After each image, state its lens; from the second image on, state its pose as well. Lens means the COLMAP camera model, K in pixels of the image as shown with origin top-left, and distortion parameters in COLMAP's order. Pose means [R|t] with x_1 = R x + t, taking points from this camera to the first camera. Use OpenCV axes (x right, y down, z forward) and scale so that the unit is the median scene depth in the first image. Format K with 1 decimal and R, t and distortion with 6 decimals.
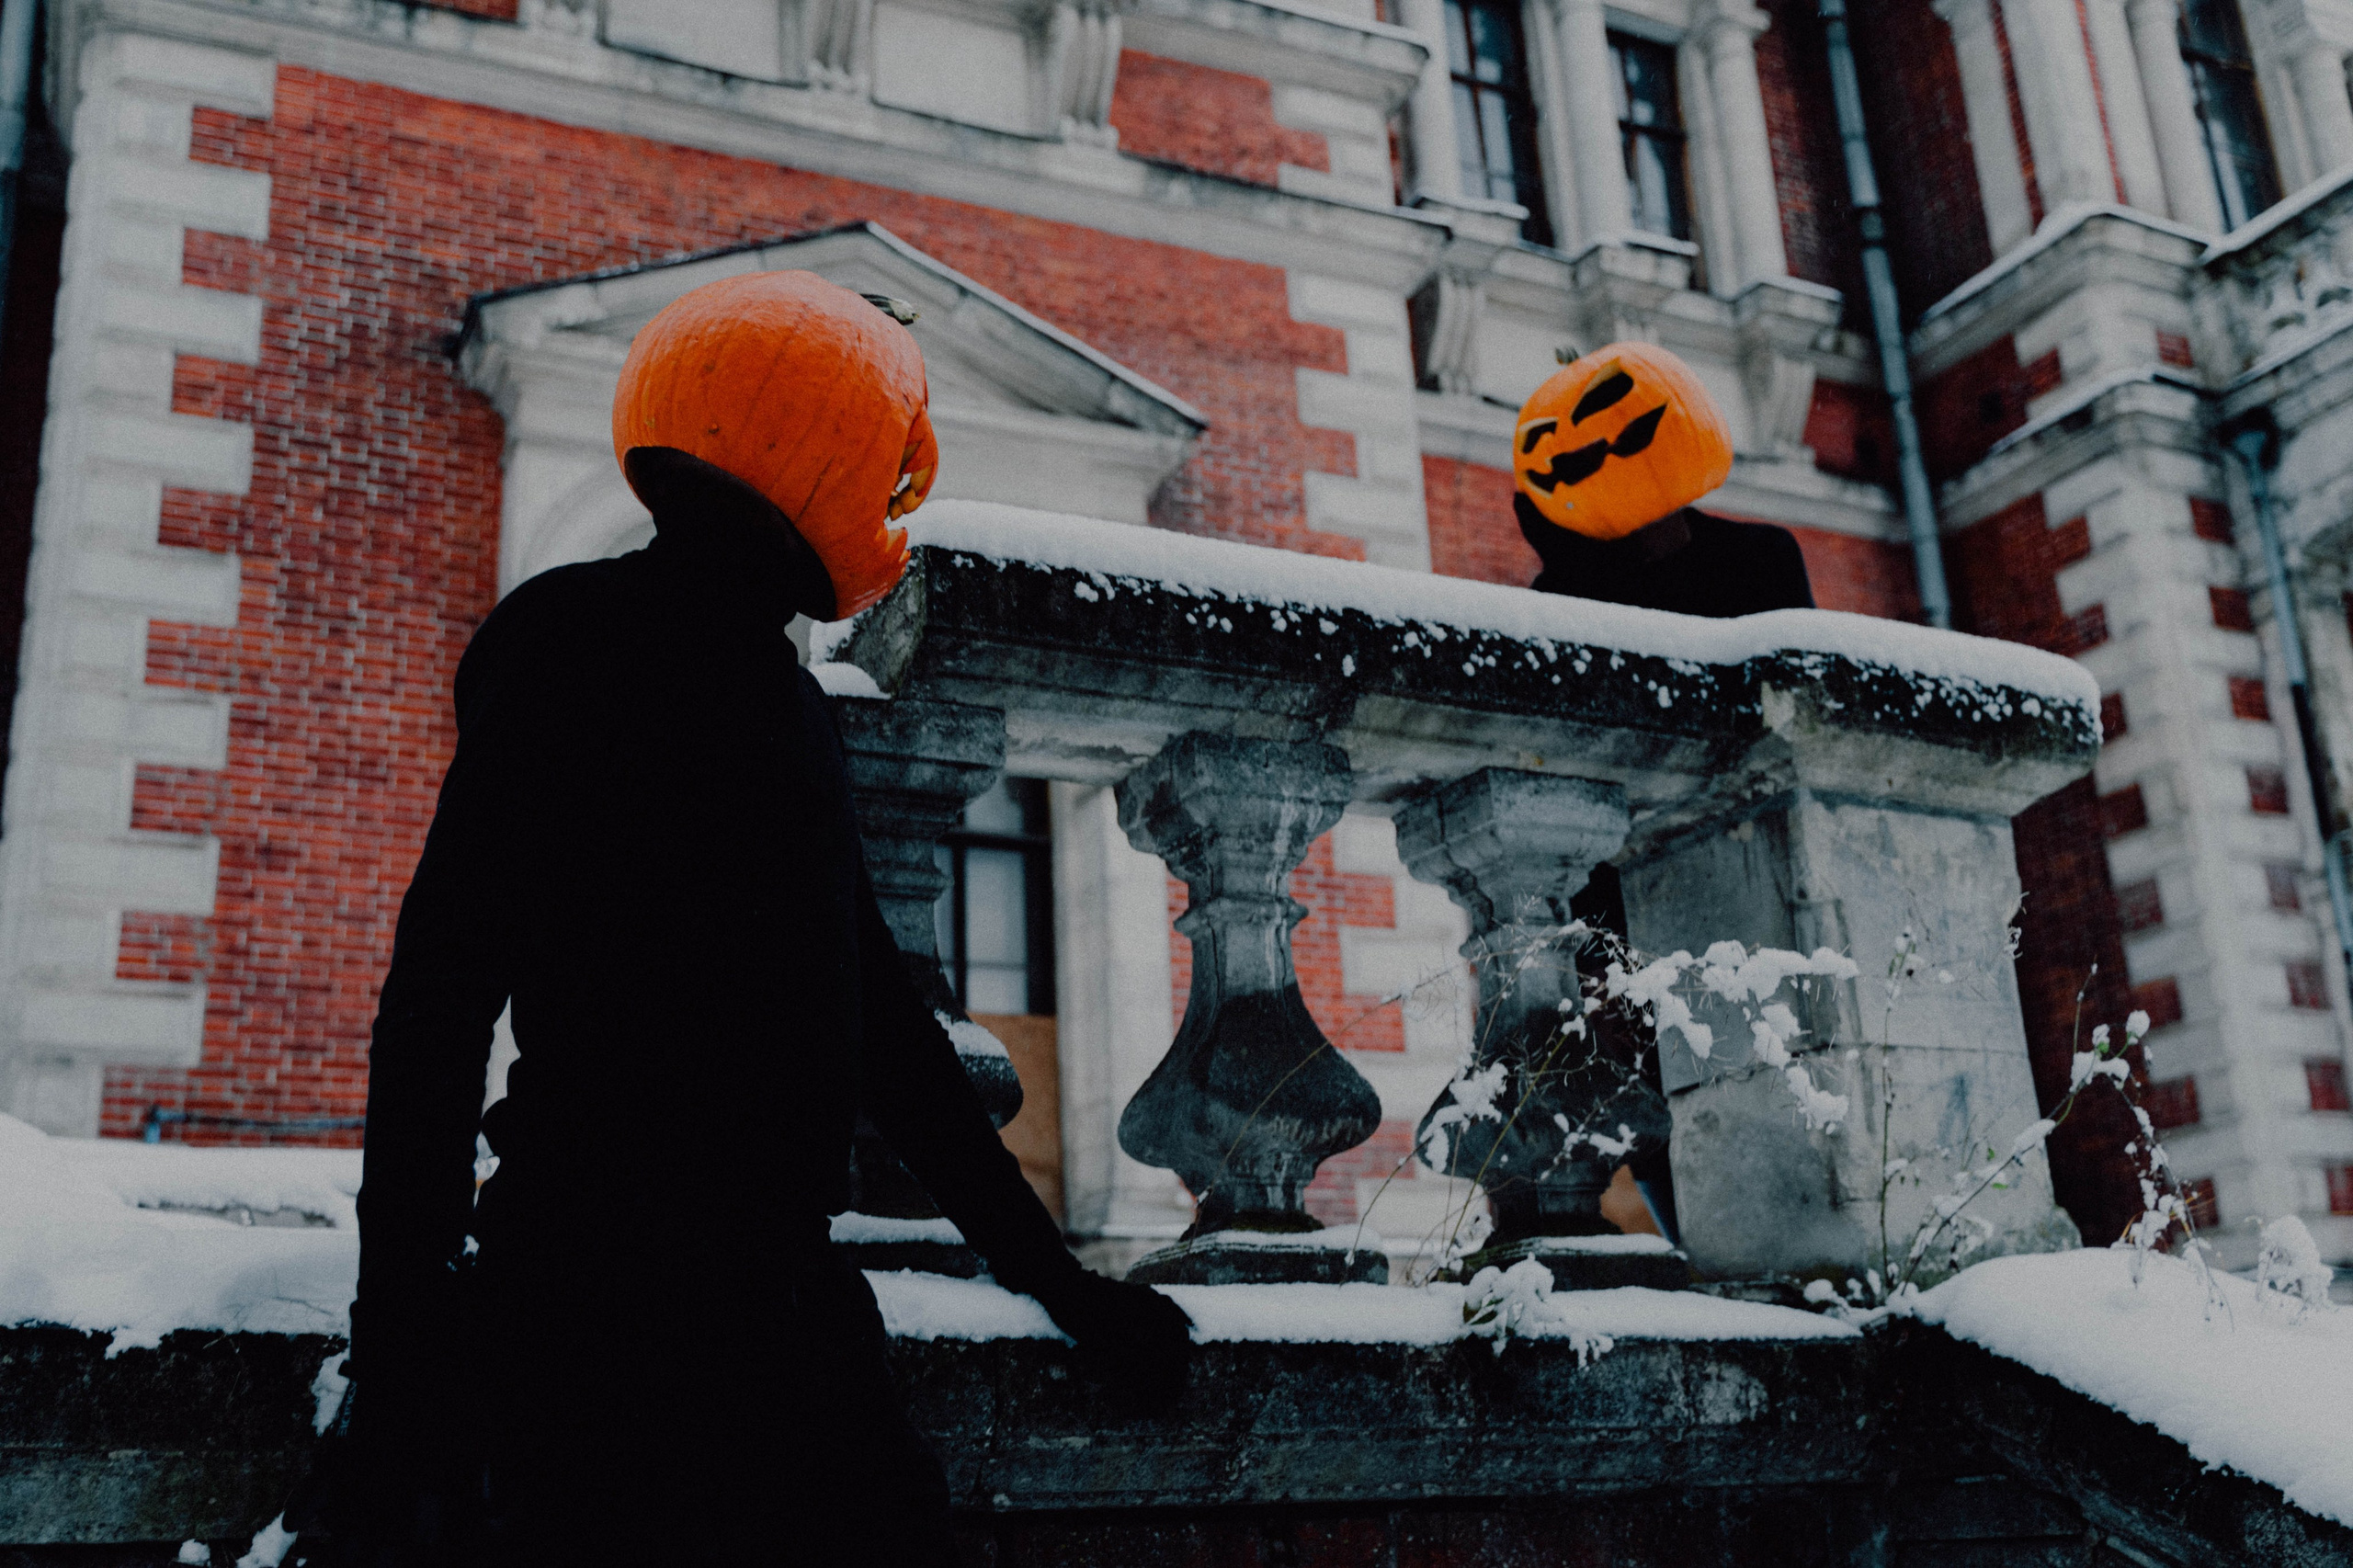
lens RADIAL K [[2426.4, 0, 1176.5], [0, 2426.4, 784.0], [0, 0, 1]] dist [0.076699, -0.160729]
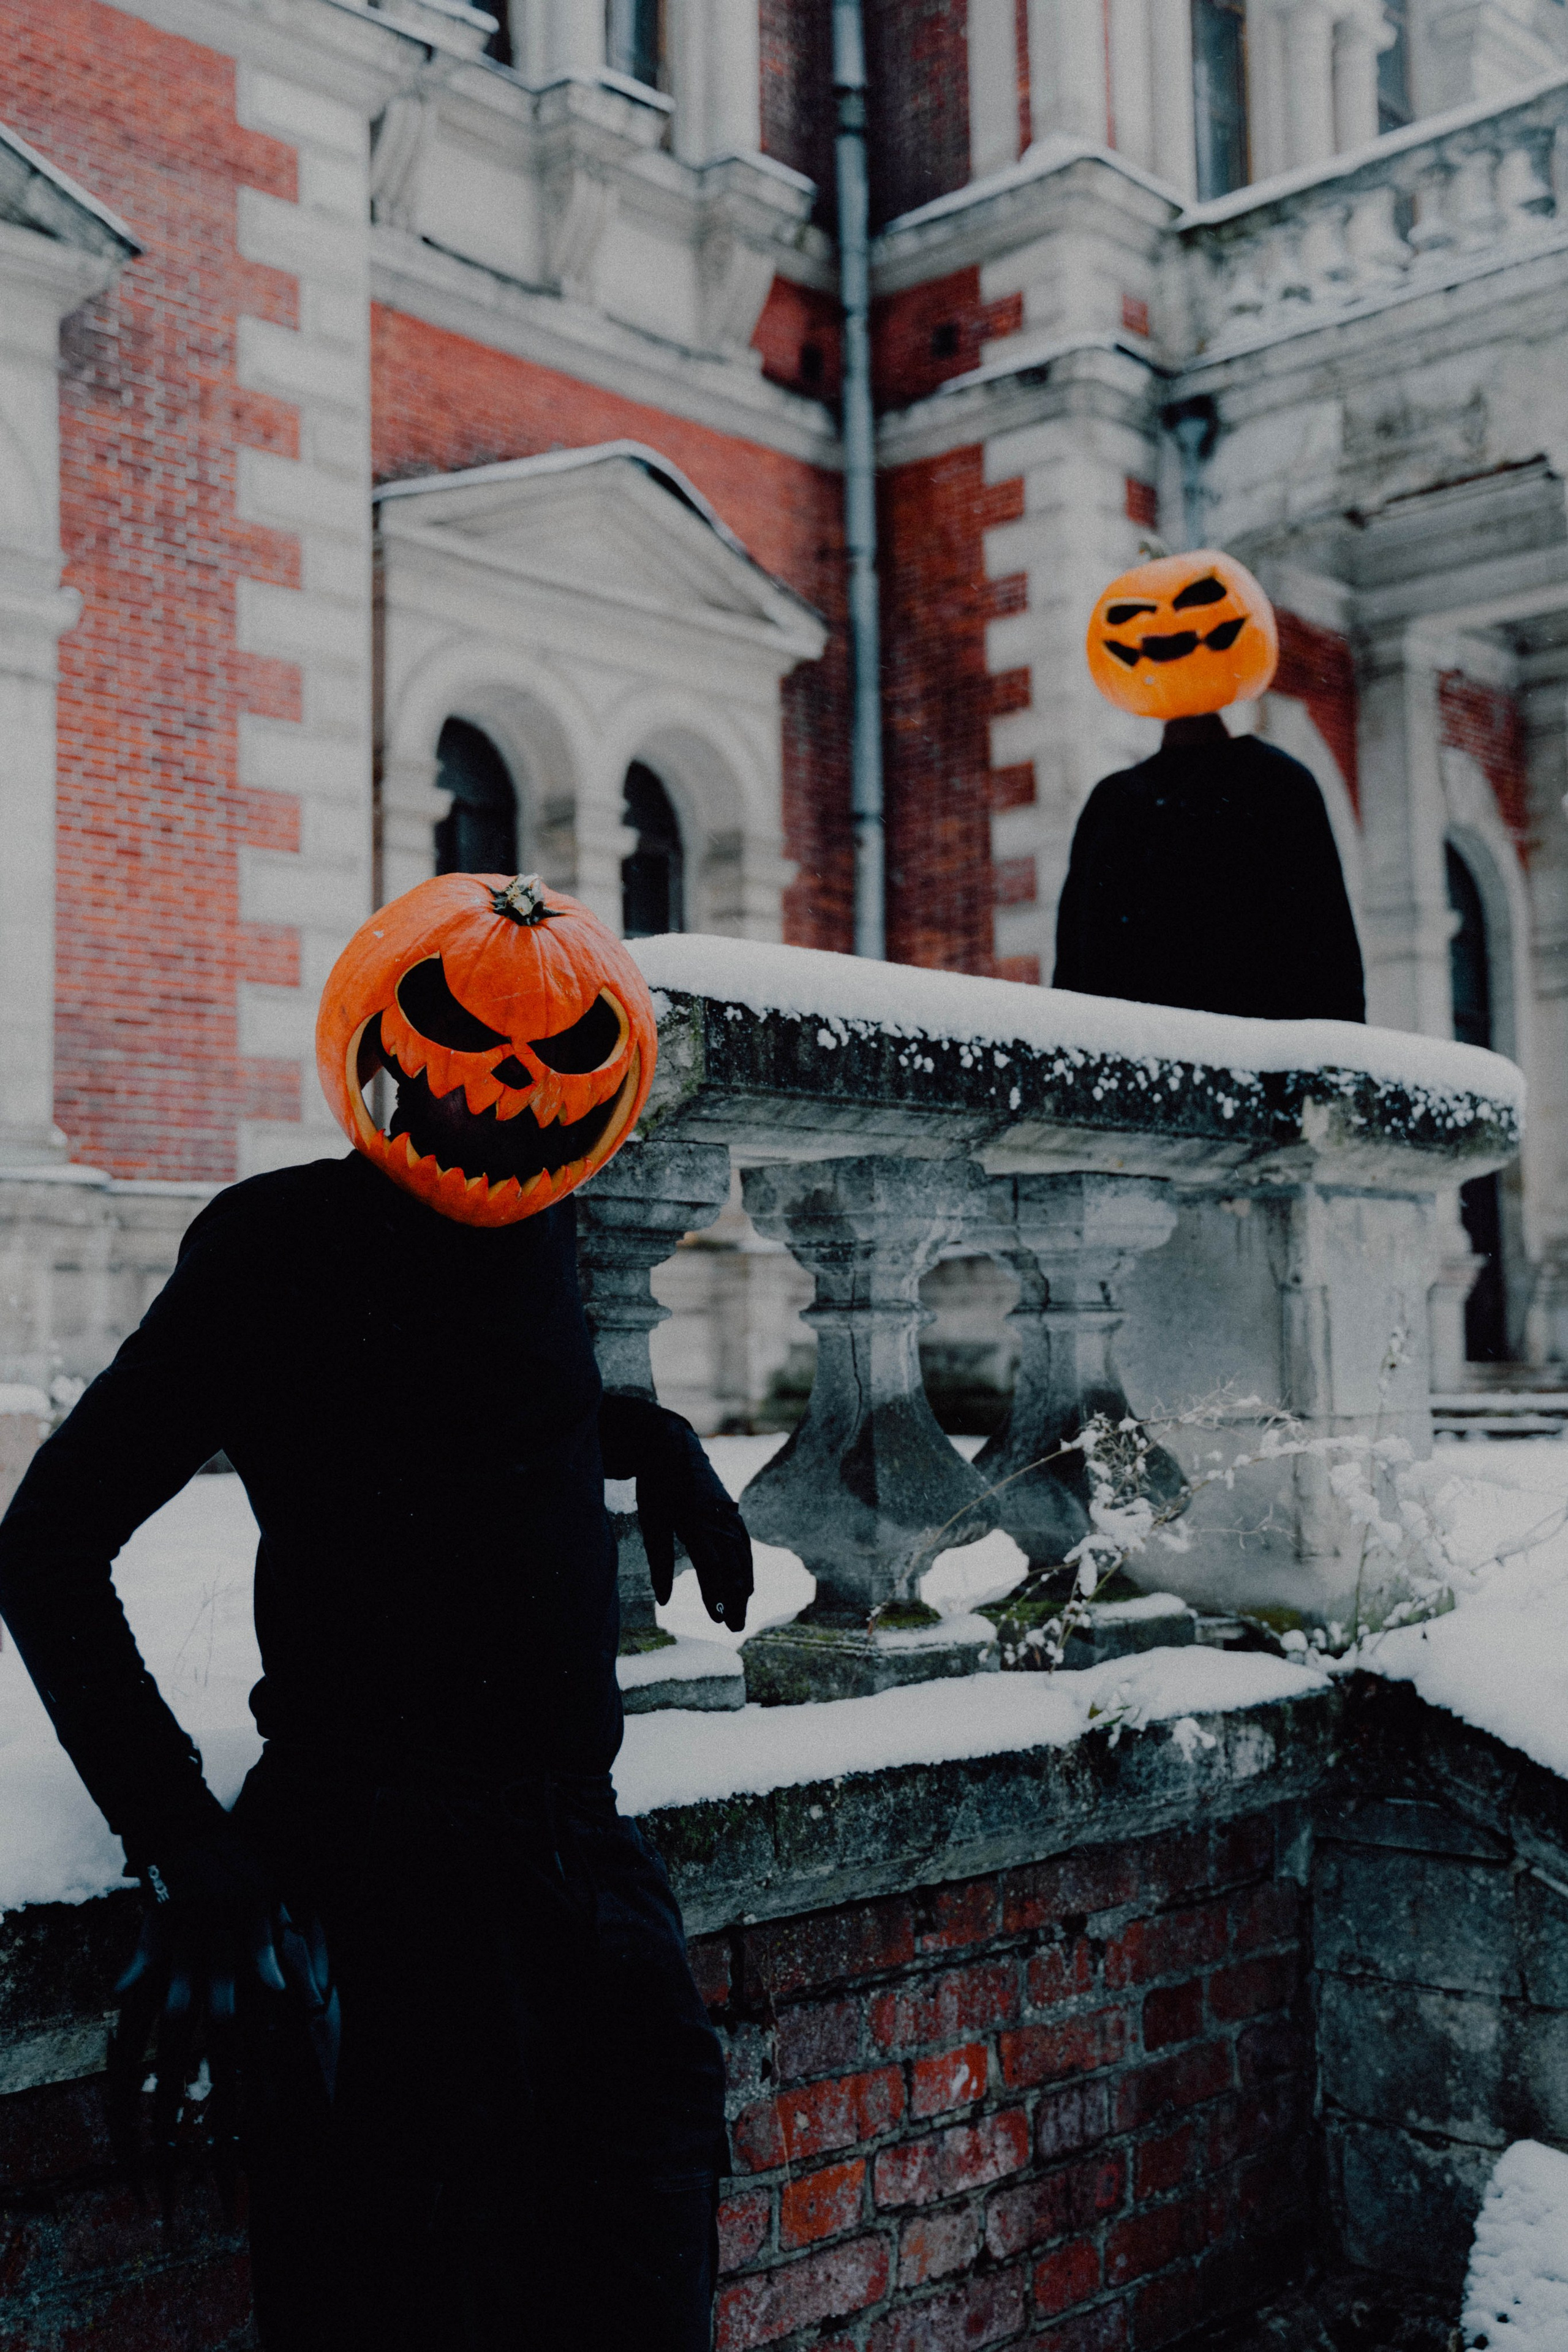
lens RADIAL K [[2635.8, 0, 782.8], [0, 2635.8, 1218.4], [0, 0, 1]] dist [0.042730, 0.046662]
pose [[0.936174, 0.039145, 0.349351, -0.376043], [-0.121827, 0.968323, 0.217965, -0.211194], [-0.329753, -0.246613, 0.911288, -0.009480]]
